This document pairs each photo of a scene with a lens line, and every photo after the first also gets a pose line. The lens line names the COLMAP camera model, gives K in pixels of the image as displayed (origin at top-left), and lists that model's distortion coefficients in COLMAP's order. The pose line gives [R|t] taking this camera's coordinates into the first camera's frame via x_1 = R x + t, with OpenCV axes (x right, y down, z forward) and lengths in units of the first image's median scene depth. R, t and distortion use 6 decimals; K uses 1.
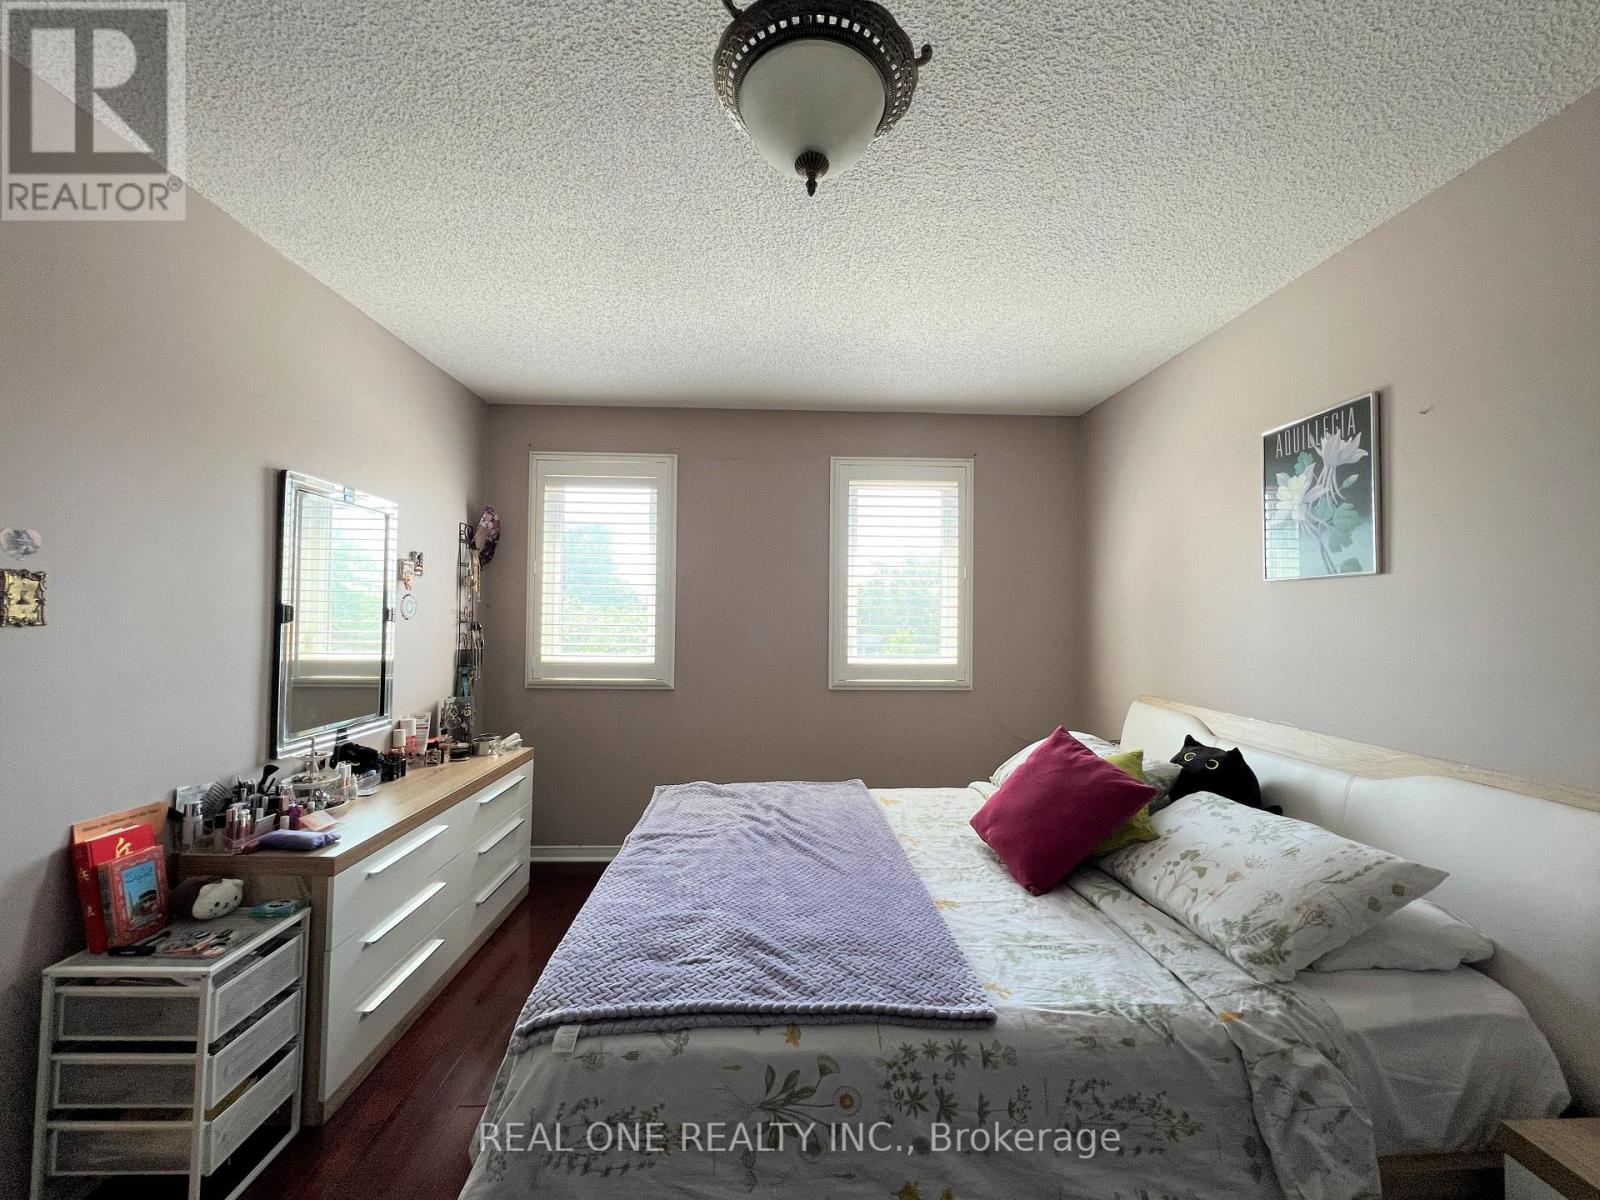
lens RADIAL K [[637.5, 0, 796.8], [0, 637.5, 602.5], [0, 0, 1]] dist [0.002326, 0.000232]
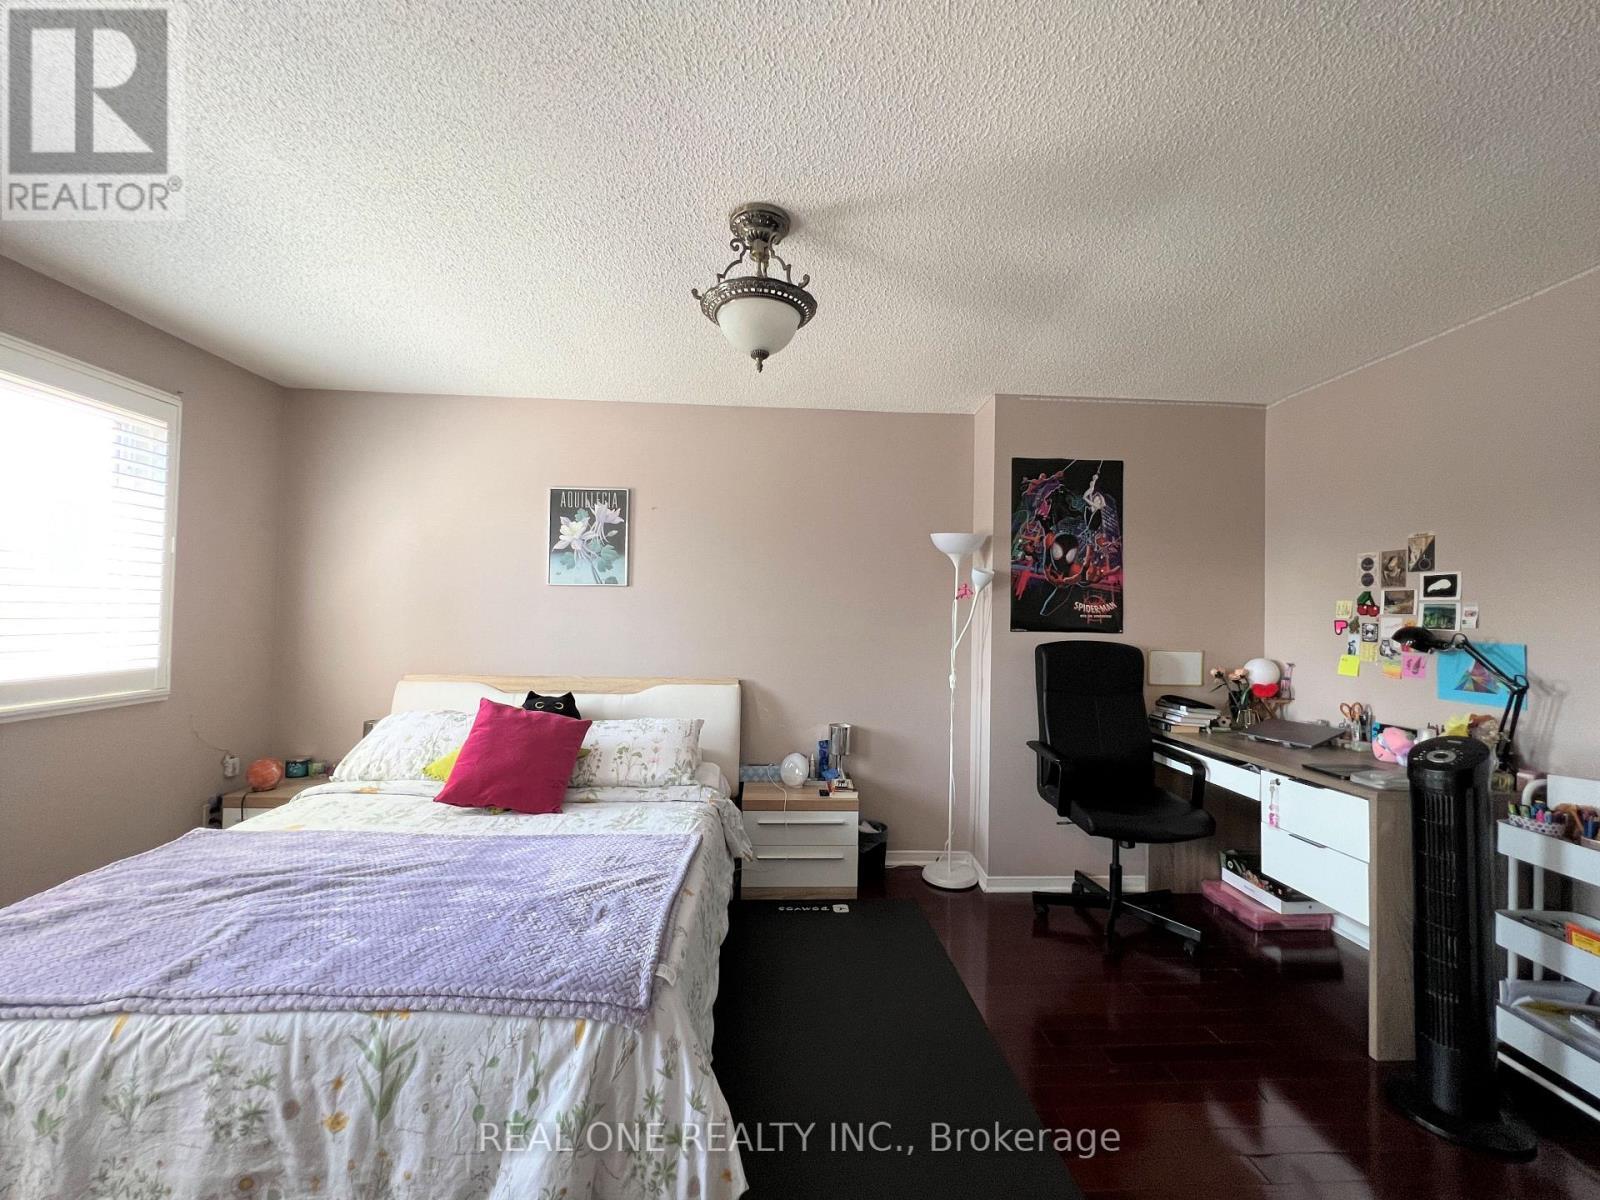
lens RADIAL K [[637.5, 0, 799.0], [0, 637.5, 604.0], [0, 0, 1]] dist [0.002326, 0.000232]
pose [[-0.005917, 0.008509, 0.999946, -0.906880], [-0.036350, 0.999301, -0.008718, 0.004897], [-0.999322, -0.036399, -0.005604, 0.467446]]
